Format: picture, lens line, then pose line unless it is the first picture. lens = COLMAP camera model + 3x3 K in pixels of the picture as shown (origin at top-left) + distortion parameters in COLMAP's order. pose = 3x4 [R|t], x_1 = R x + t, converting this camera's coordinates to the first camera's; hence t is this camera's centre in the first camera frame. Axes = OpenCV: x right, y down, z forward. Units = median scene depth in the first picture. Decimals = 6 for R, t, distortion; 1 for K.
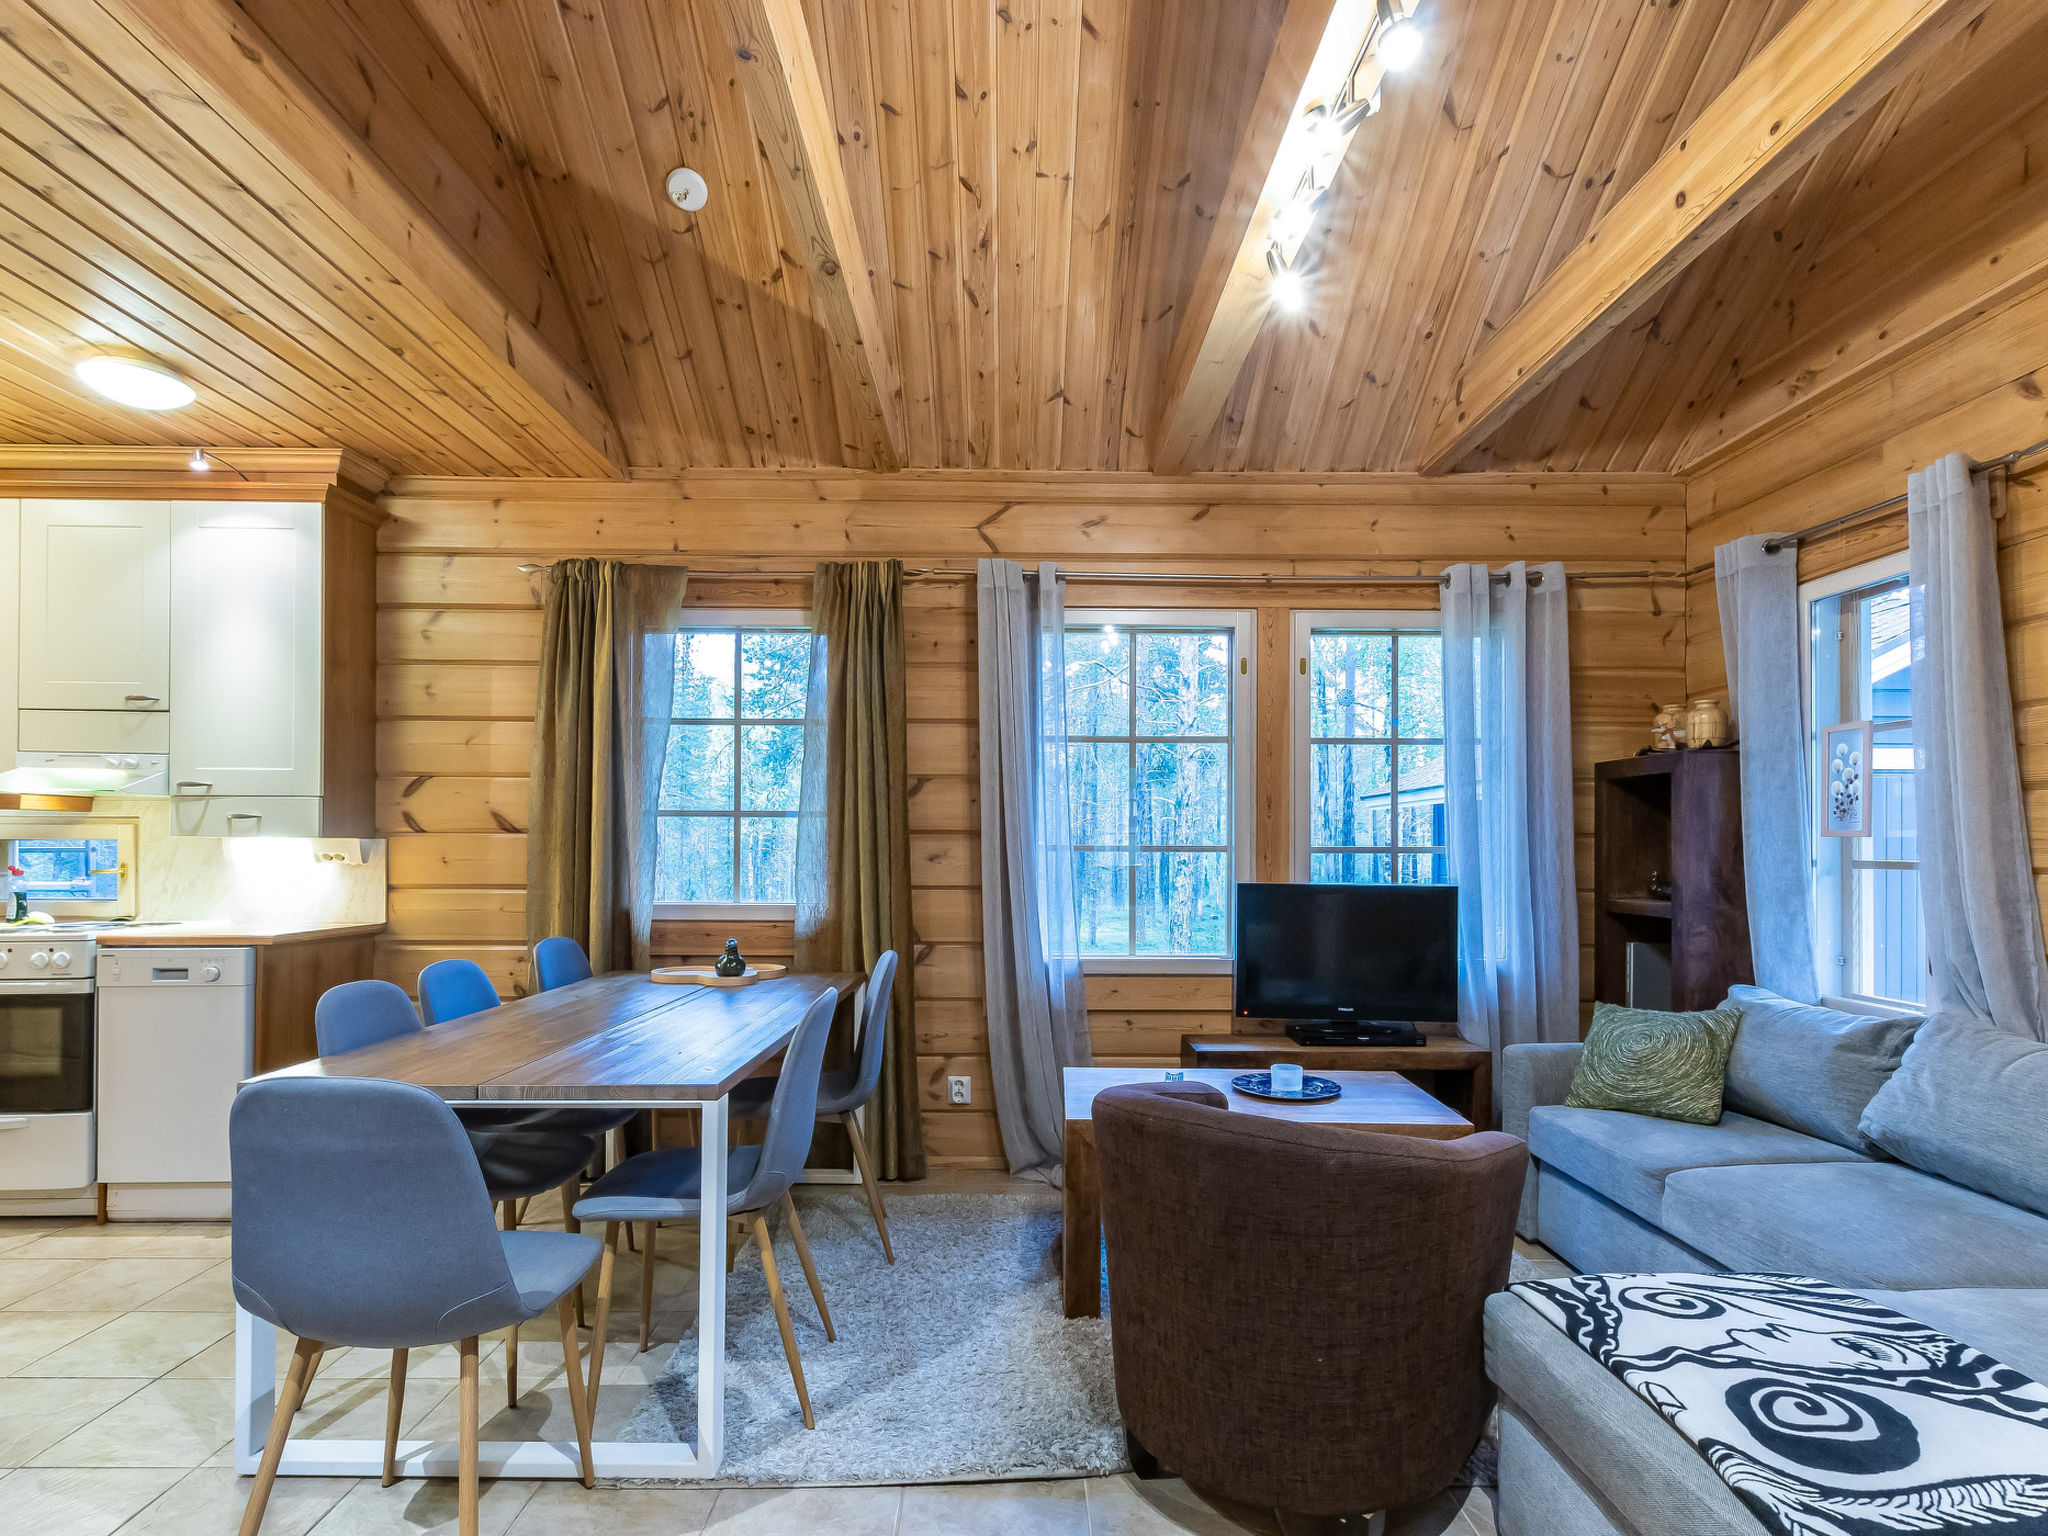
lens RADIAL K [[1070.7, 0, 1022.1], [0, 1070.7, 831.9], [0, 0, 1]] dist [0.006734, -0.000733]
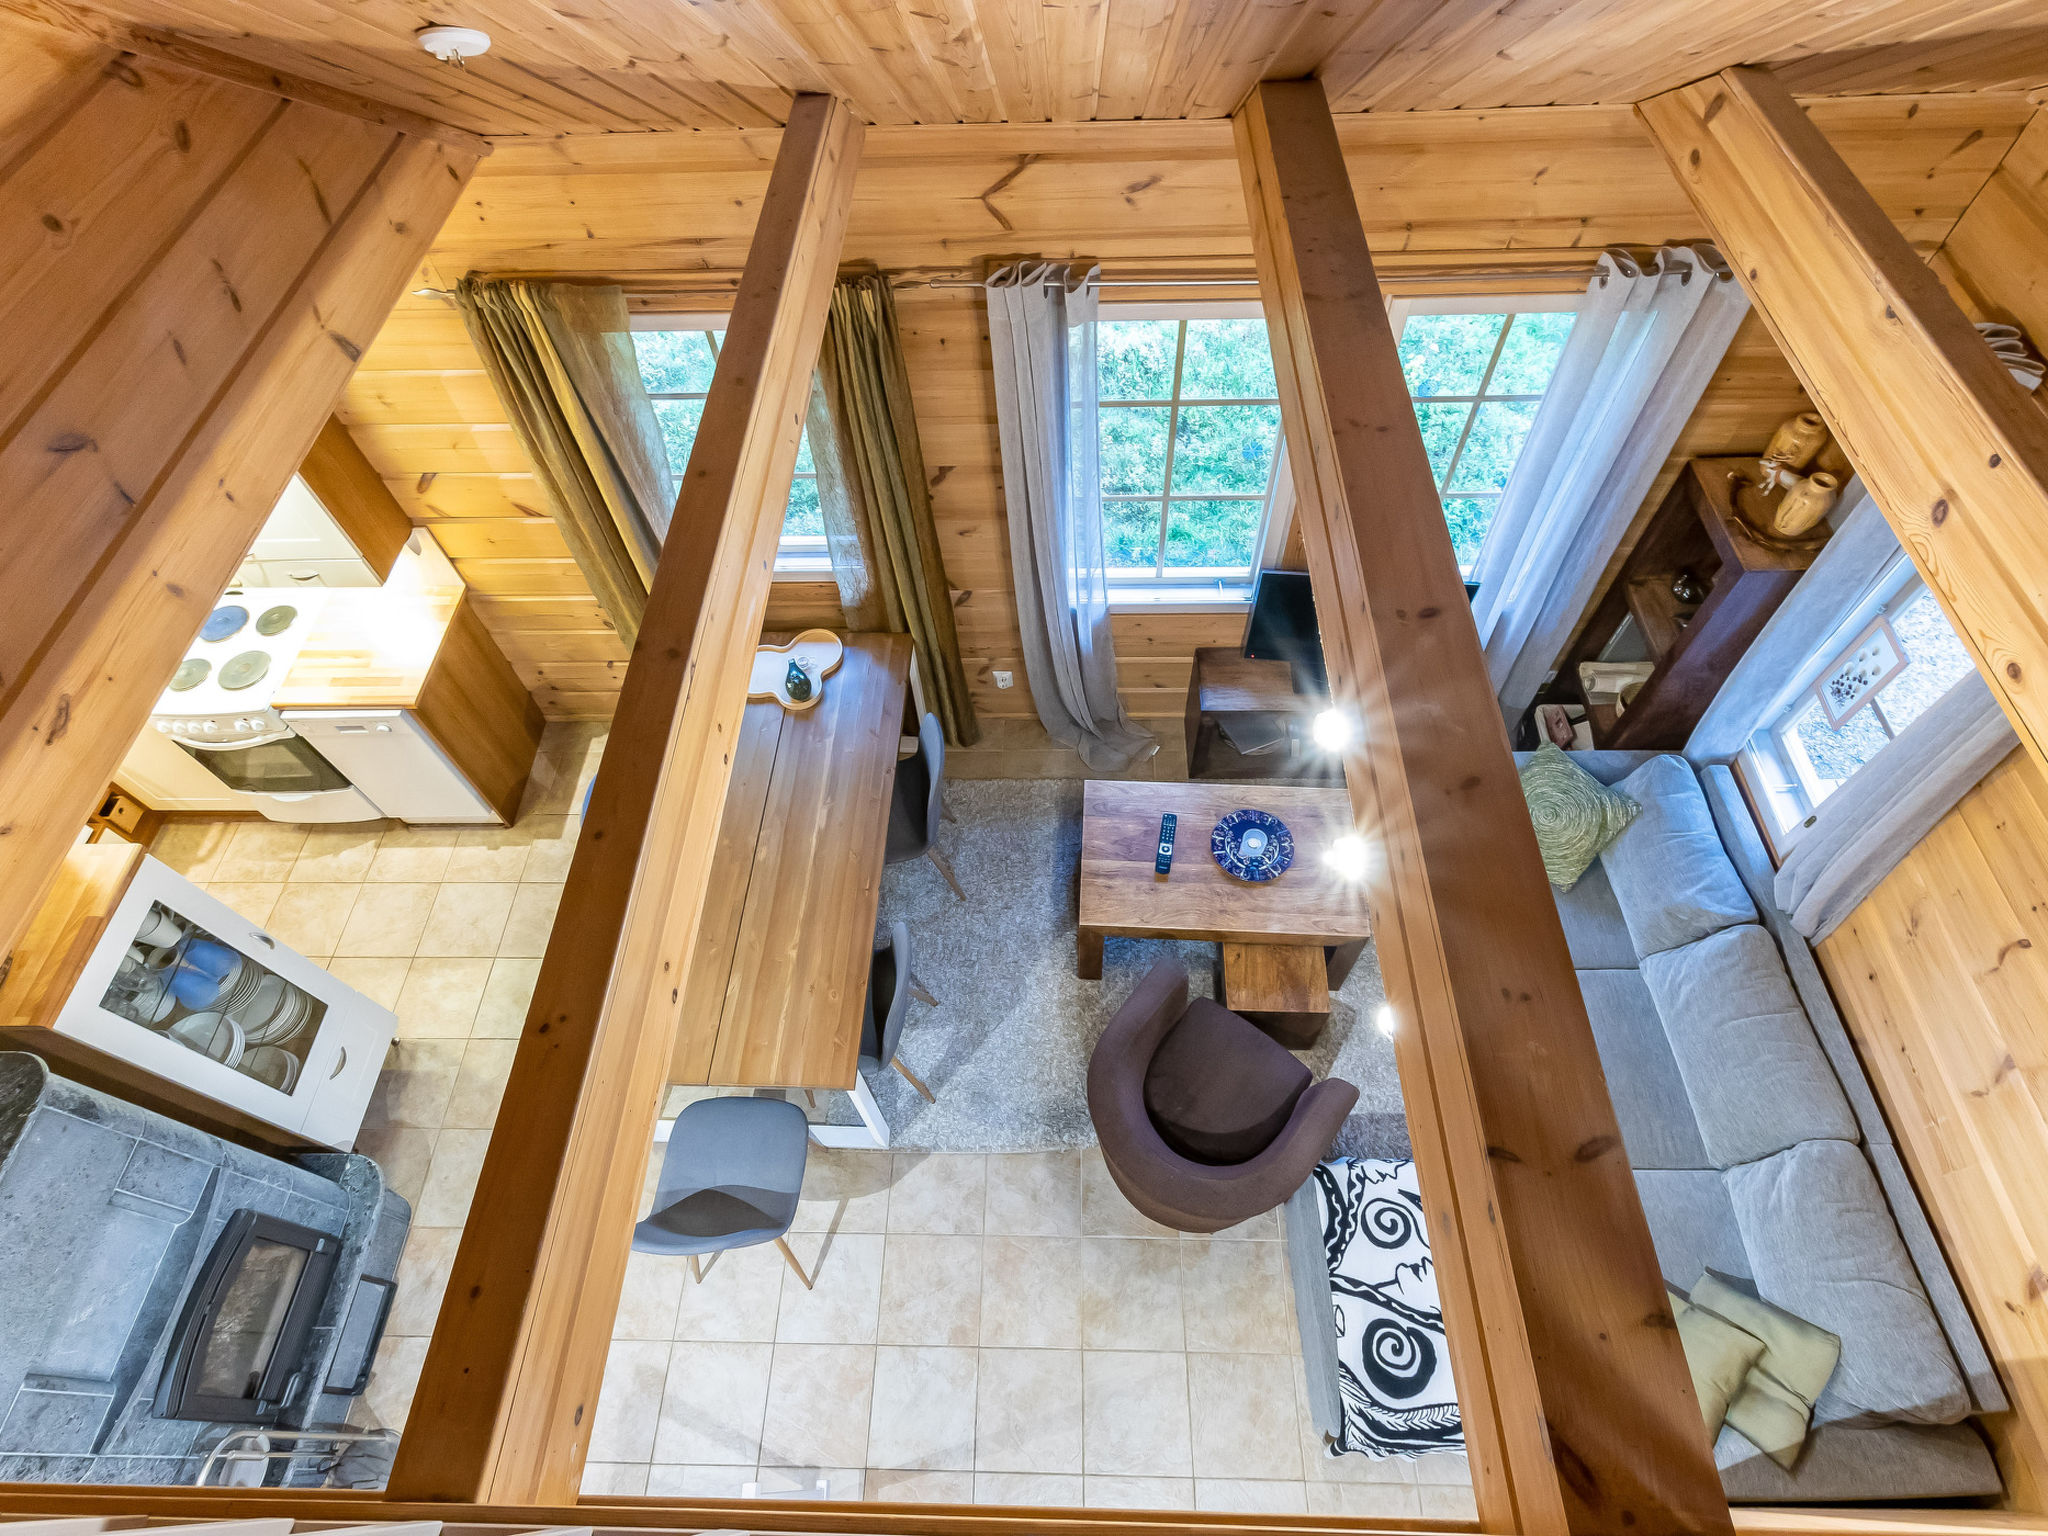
lens RADIAL K [[1070.7, 0, 1025.9], [0, 1070.7, 753.9], [0, 0, 1]] dist [0.006734, -0.000733]
pose [[0.998749, 0.005308, -0.049721, 0.026975], [0.039119, 0.536416, 0.843046, -0.709634], [0.031146, -0.843937, 0.535538, 0.293012]]
